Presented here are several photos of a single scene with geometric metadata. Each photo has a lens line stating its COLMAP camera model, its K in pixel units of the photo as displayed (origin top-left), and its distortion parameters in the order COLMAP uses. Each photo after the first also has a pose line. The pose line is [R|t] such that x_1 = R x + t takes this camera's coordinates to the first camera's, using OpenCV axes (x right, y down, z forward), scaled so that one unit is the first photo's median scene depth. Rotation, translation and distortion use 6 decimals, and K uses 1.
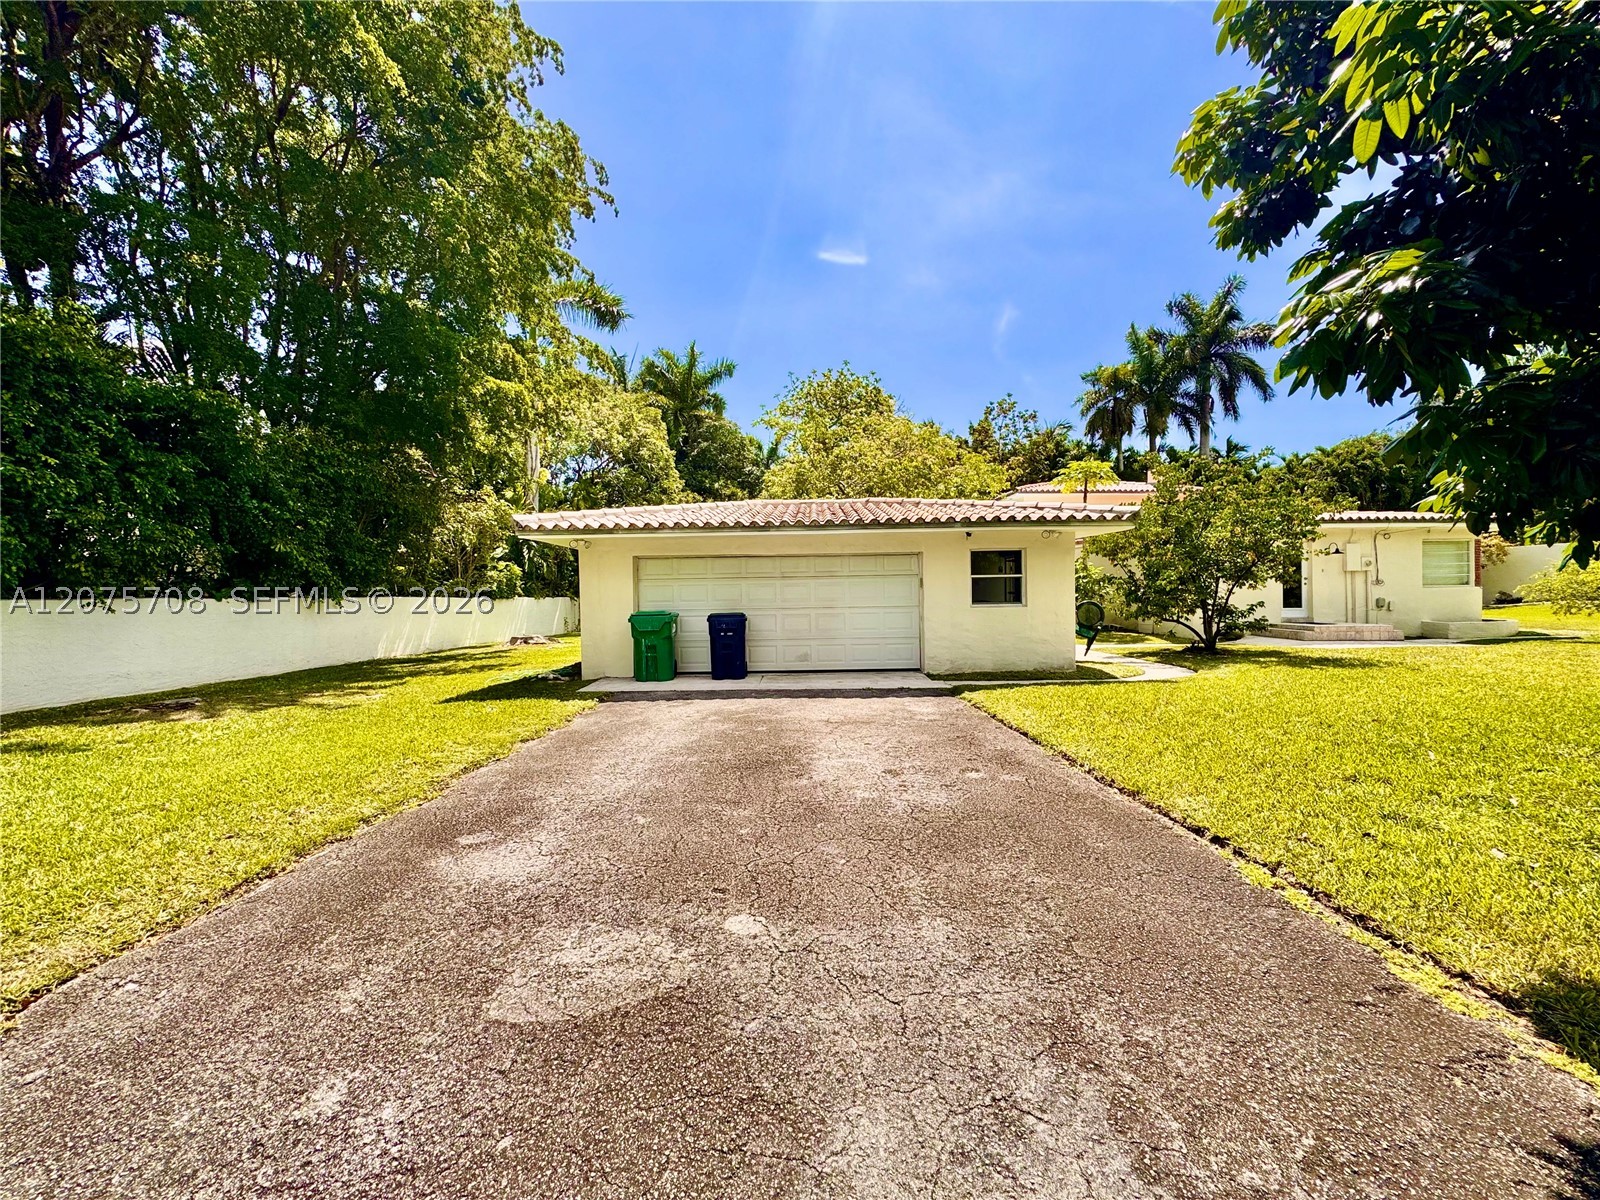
lens RADIAL K [[636.5, 0, 800.0], [0, 636.5, 600.0], [0, 0, 1]] dist [-0.002988, 0.000488]
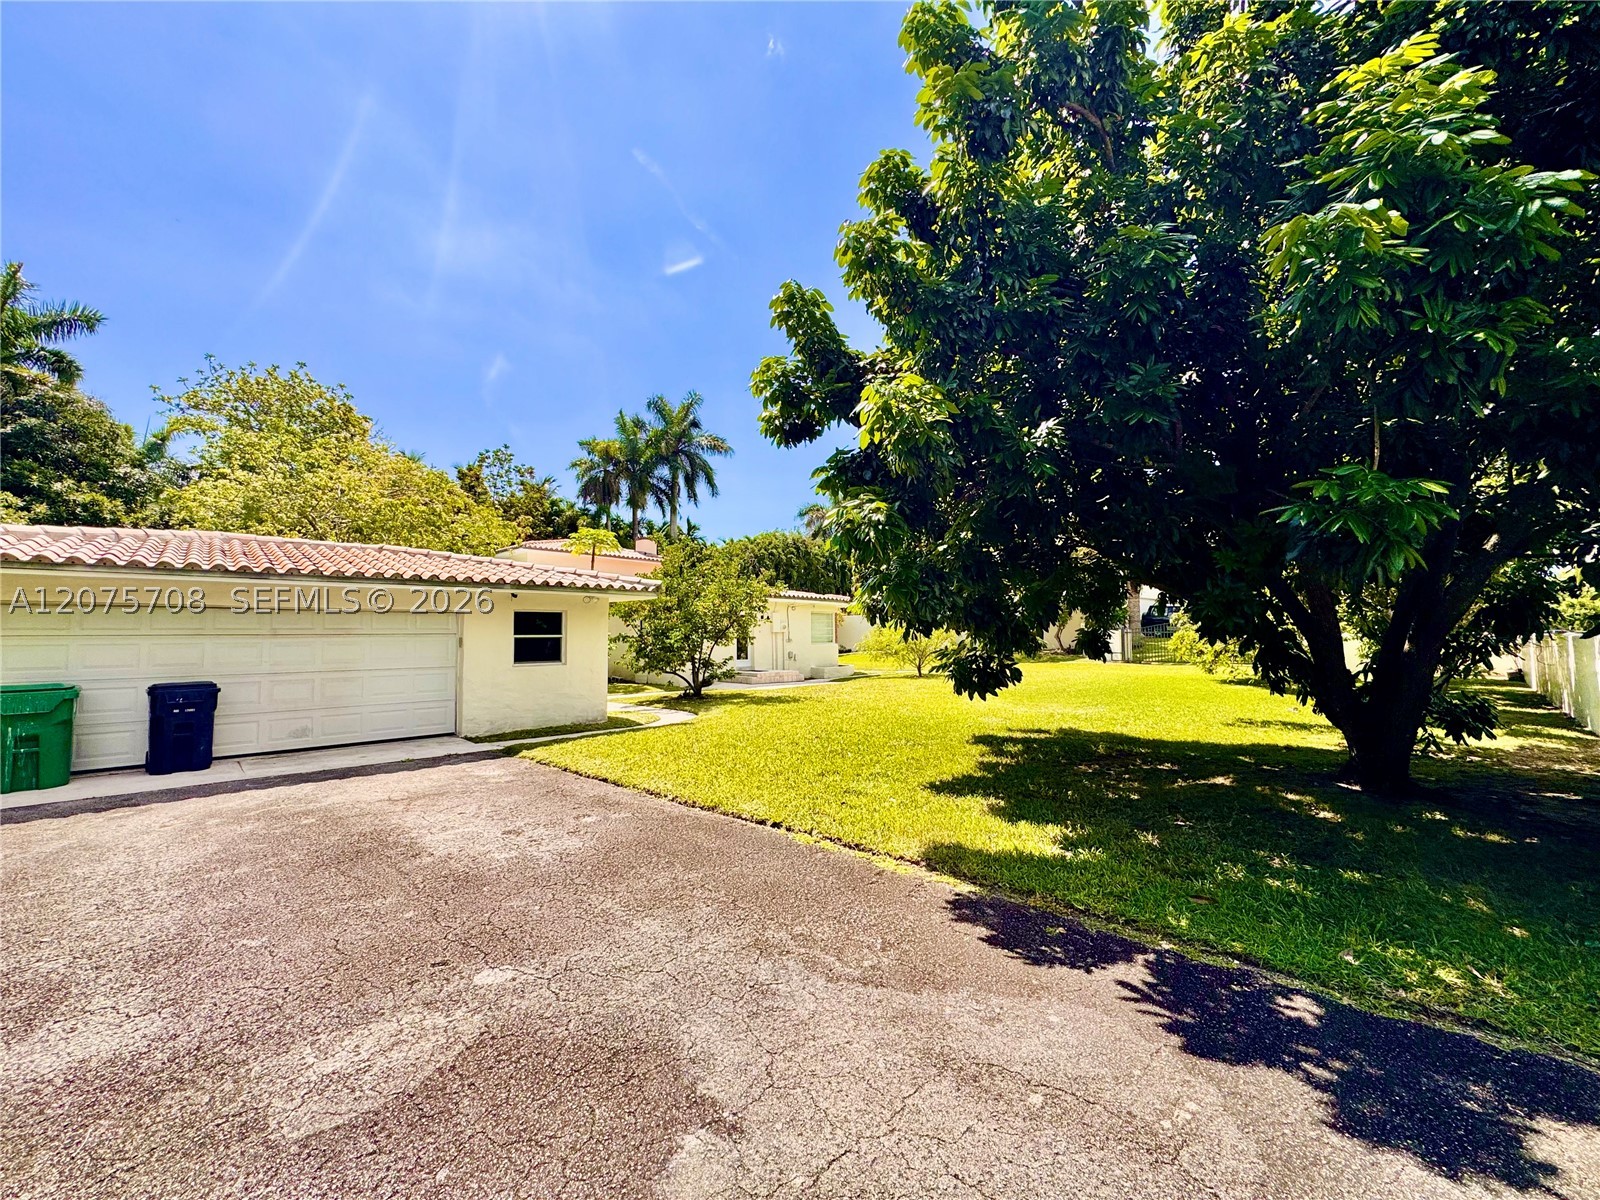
lens RADIAL K [[636.5, 0, 800.0], [0, 636.5, 600.0], [0, 0, 1]] dist [-0.002988, 0.000488]
pose [[0.709866, 0.049140, 0.702620, -0.125987], [0.006863, 0.997033, -0.076665, -0.013816], [-0.704303, 0.059244, 0.707423, -0.049251]]
